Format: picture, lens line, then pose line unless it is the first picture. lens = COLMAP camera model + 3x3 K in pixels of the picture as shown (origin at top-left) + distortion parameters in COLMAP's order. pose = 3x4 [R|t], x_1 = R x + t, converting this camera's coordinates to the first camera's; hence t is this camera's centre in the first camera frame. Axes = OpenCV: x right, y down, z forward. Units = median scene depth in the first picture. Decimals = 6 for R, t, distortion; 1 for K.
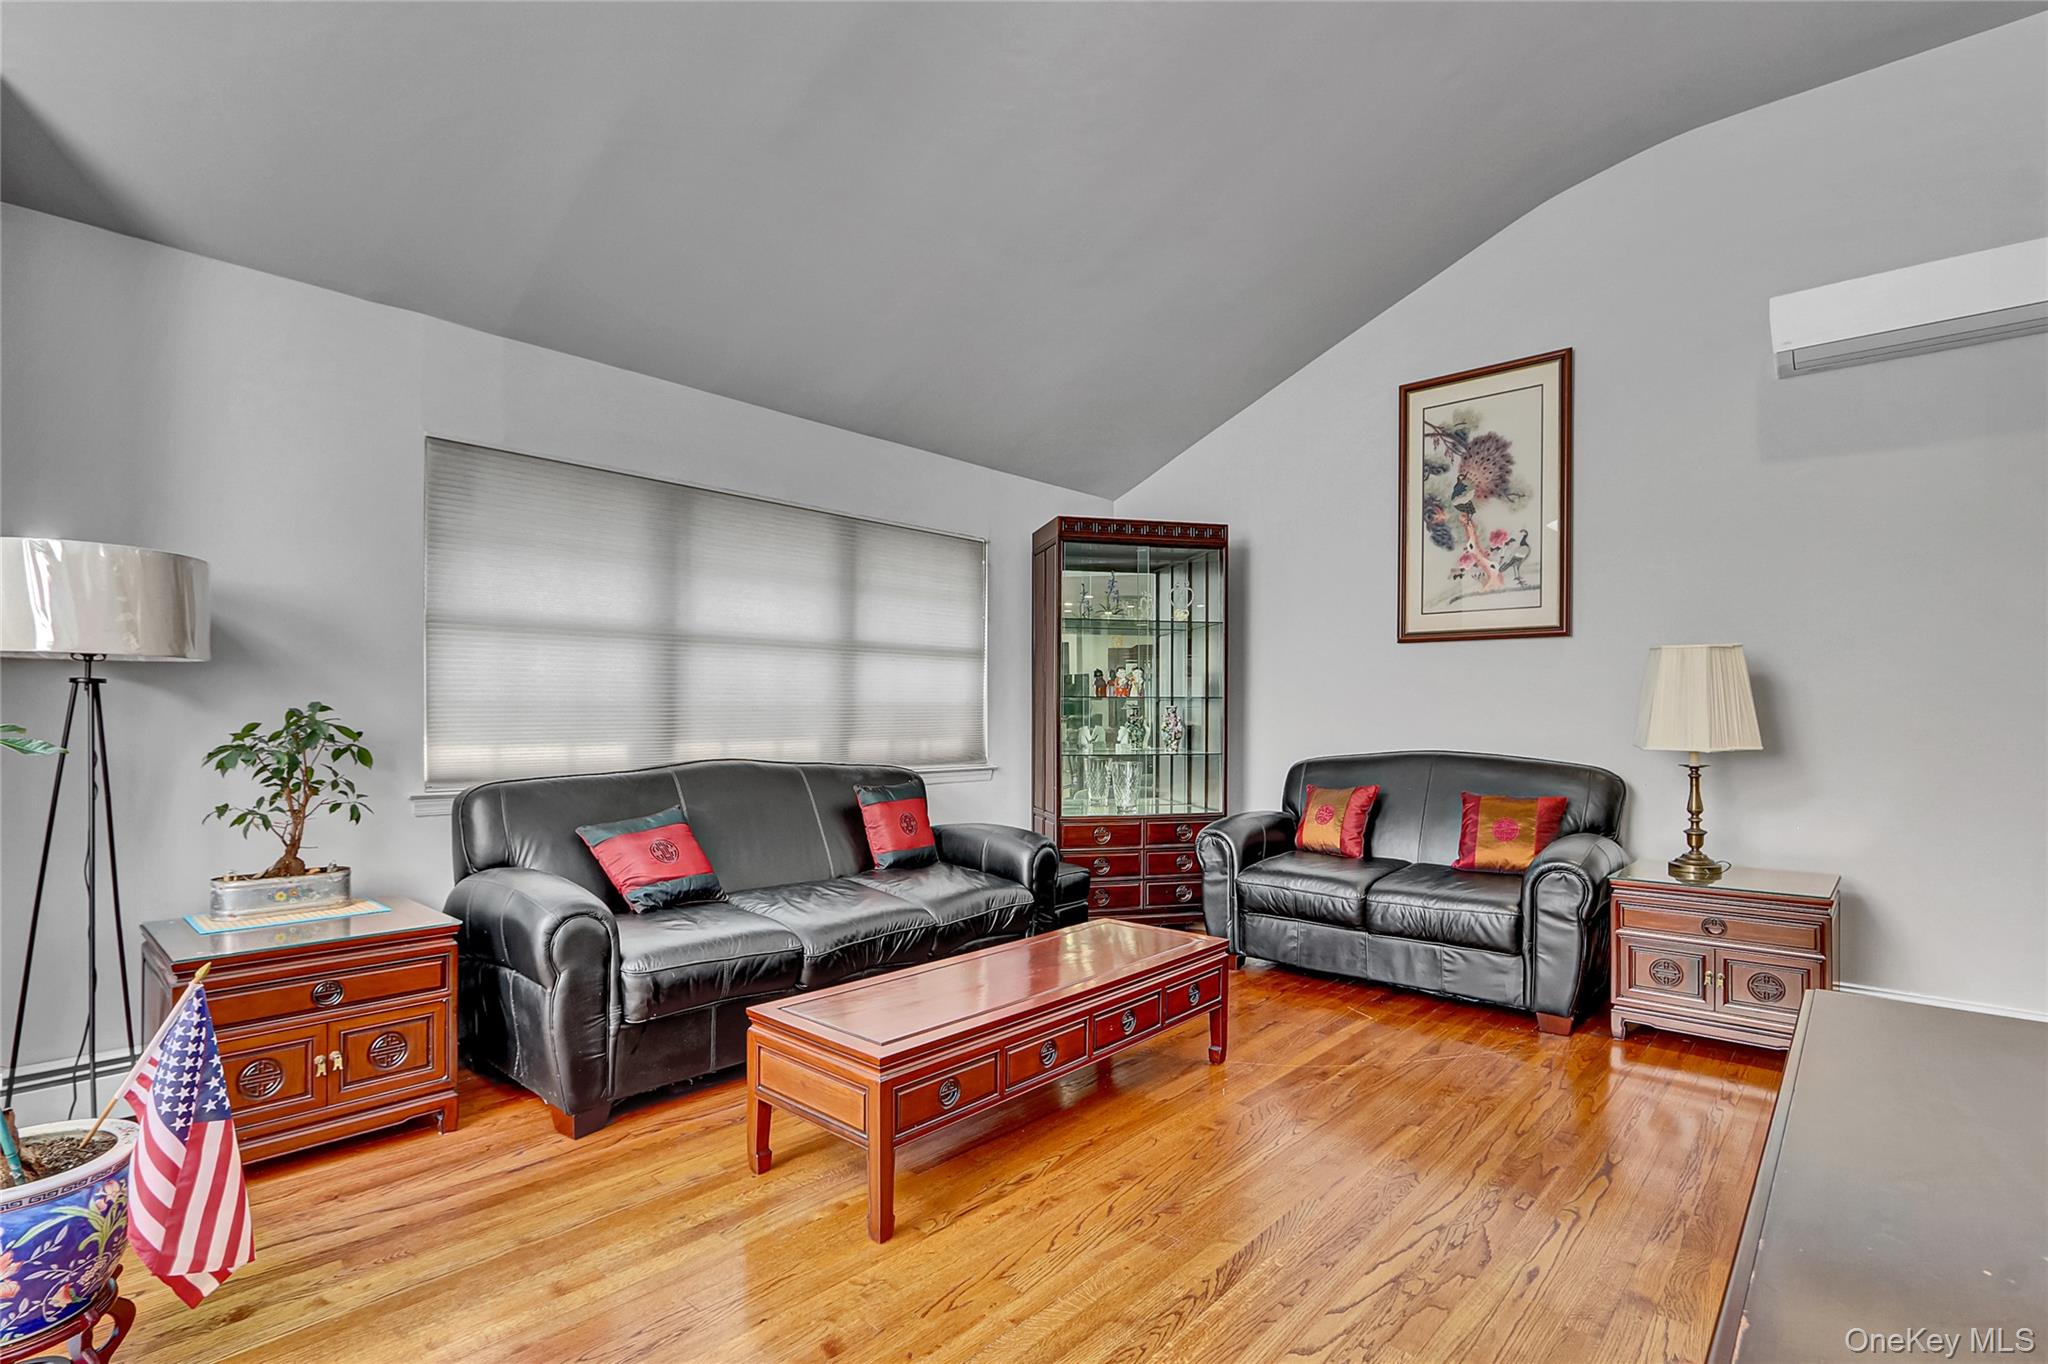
lens RADIAL K [[972.4, 0, 1017.3], [0, 972.4, 685.9], [0, 0, 1]] dist [-0.001132, -0.000389]
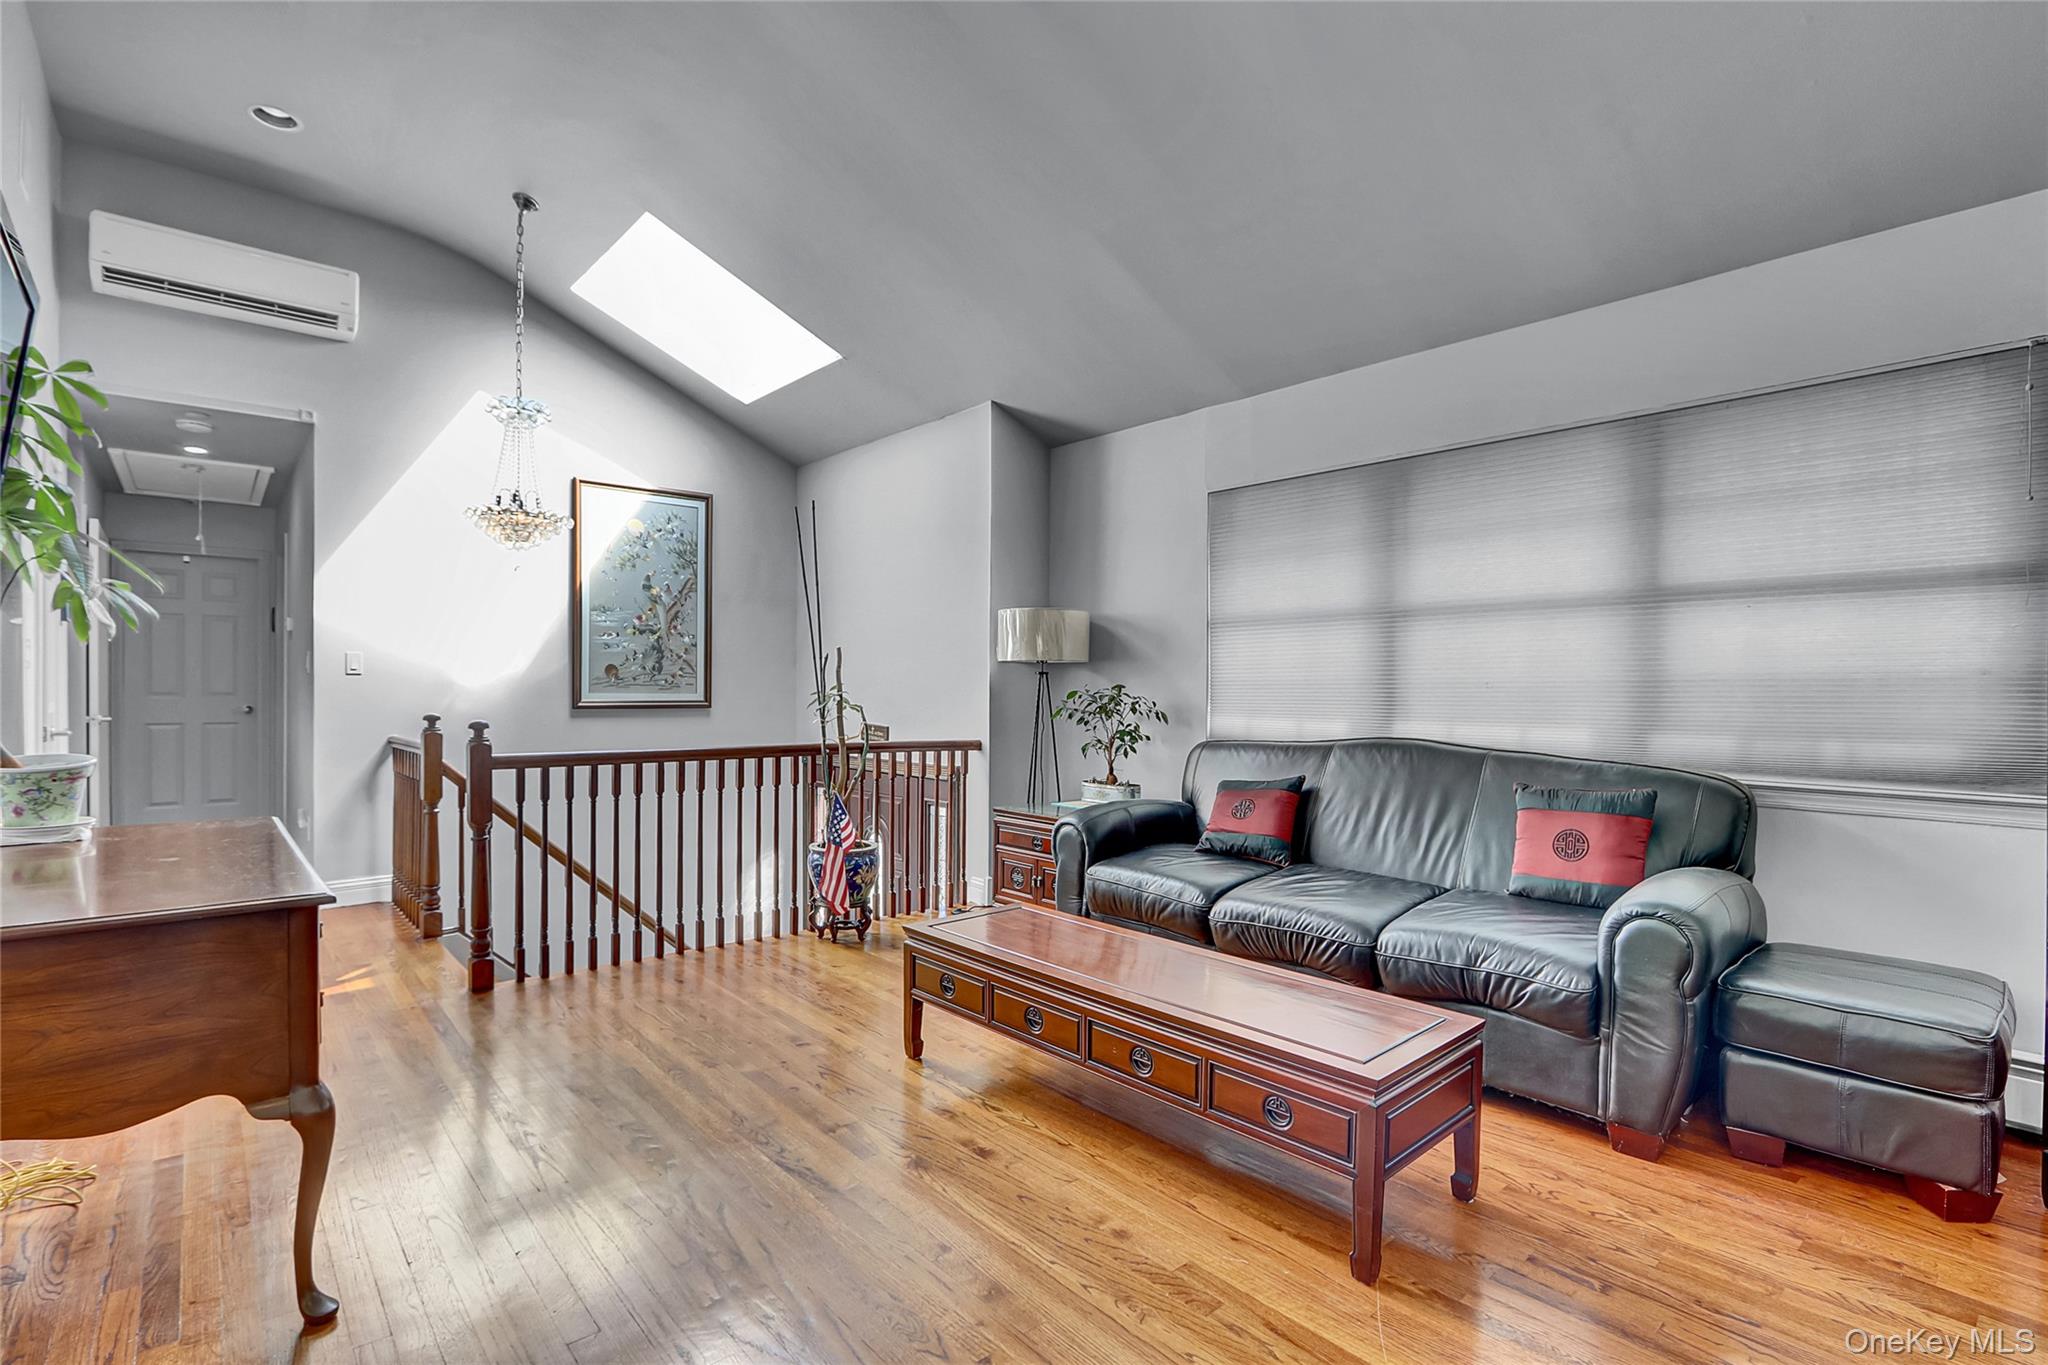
lens RADIAL K [[959.3, 0, 1006.3], [0, 959.3, 701.7], [0, 0, 1]] dist [-0.015433, 0.000081]
pose [[-0.120150, 0.004484, -0.992746, 0.857914], [0.014573, 0.999890, 0.002752, 0.039814], [0.992649, -0.014137, -0.120202, 0.929906]]
